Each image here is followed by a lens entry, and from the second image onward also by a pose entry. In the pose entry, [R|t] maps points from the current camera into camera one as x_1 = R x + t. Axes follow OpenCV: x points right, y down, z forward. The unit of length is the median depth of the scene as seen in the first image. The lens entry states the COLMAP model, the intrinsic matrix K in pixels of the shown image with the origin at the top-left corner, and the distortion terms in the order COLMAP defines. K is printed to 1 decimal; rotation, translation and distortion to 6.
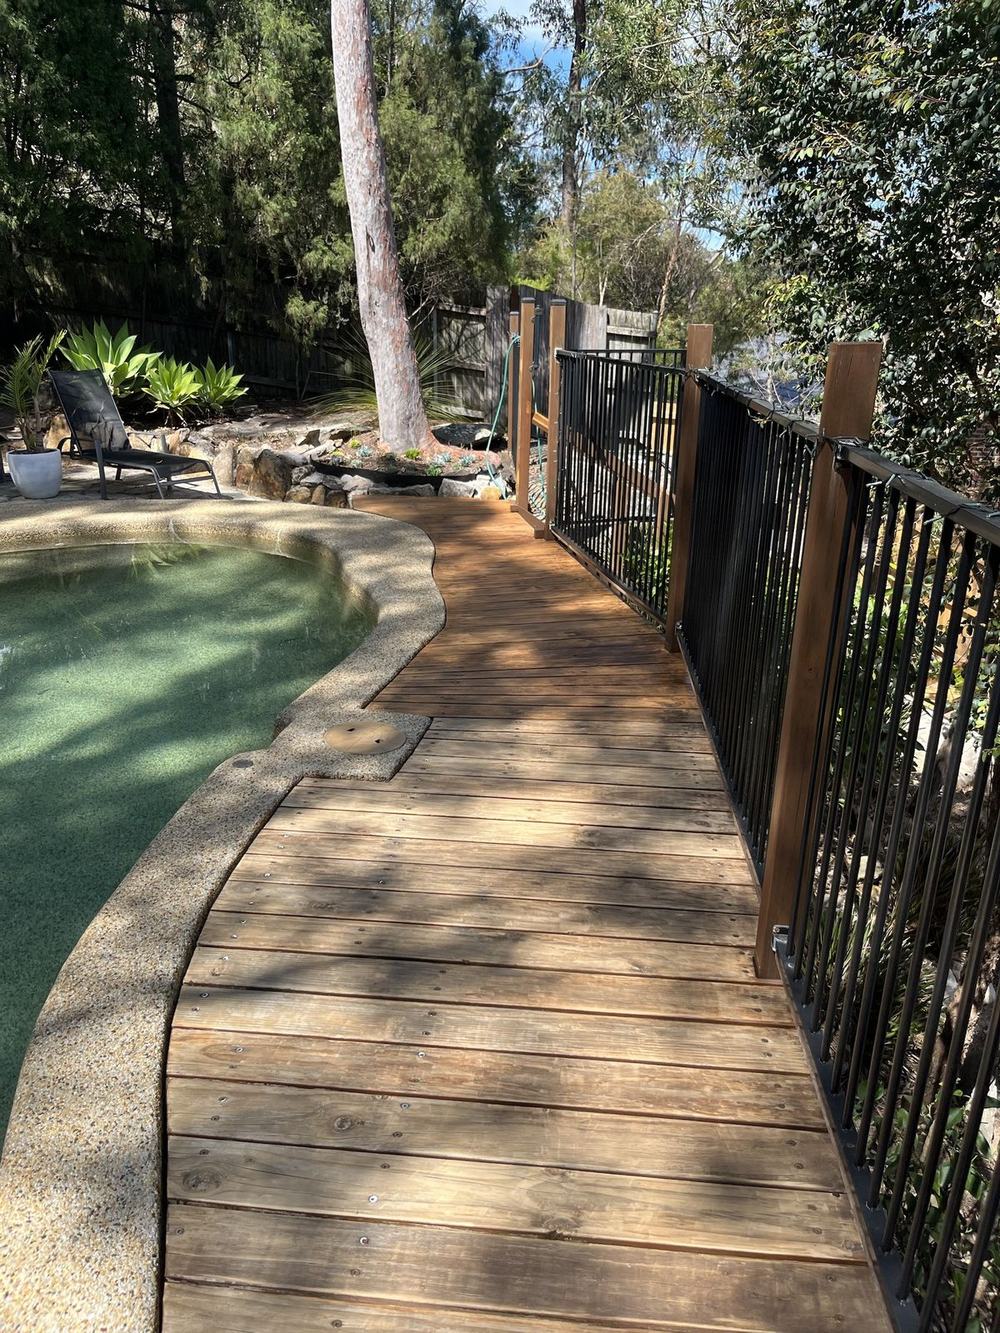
lens RADIAL K [[998.3, 0, 500.0], [0, 998.3, 666.5], [0, 0, 1]] dist [0.052202, -0.091816]
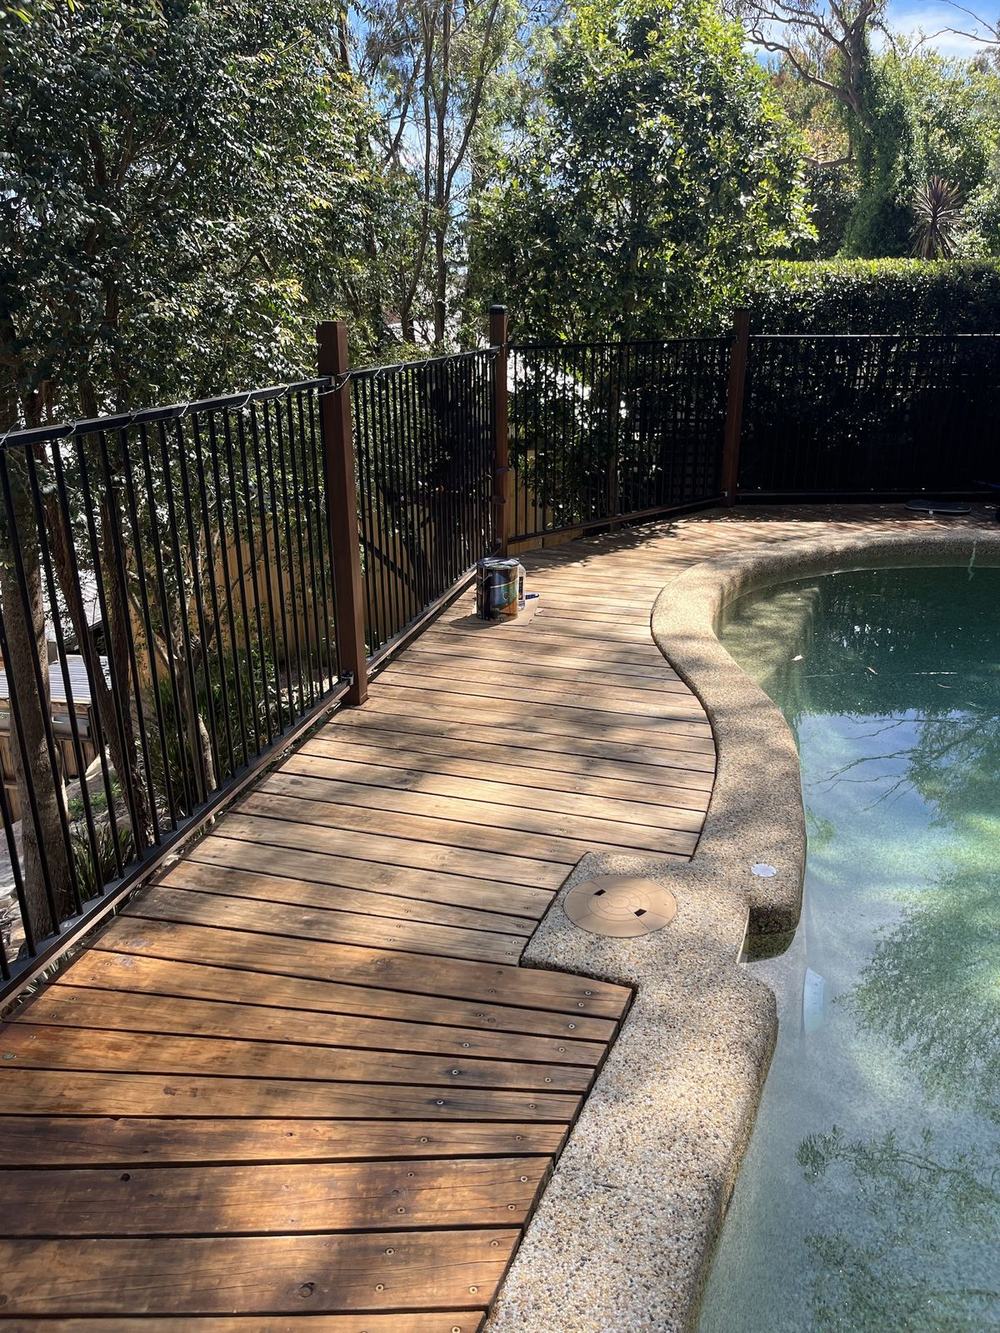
lens RADIAL K [[998.3, 0, 500.0], [0, 998.3, 666.5], [0, 0, 1]] dist [0.052202, -0.091816]
pose [[-0.982974, -0.101733, 0.153013, -0.160961], [0.020970, 0.765188, 0.643465, -0.640037], [-0.182545, 0.635718, -0.750027, 1.718755]]
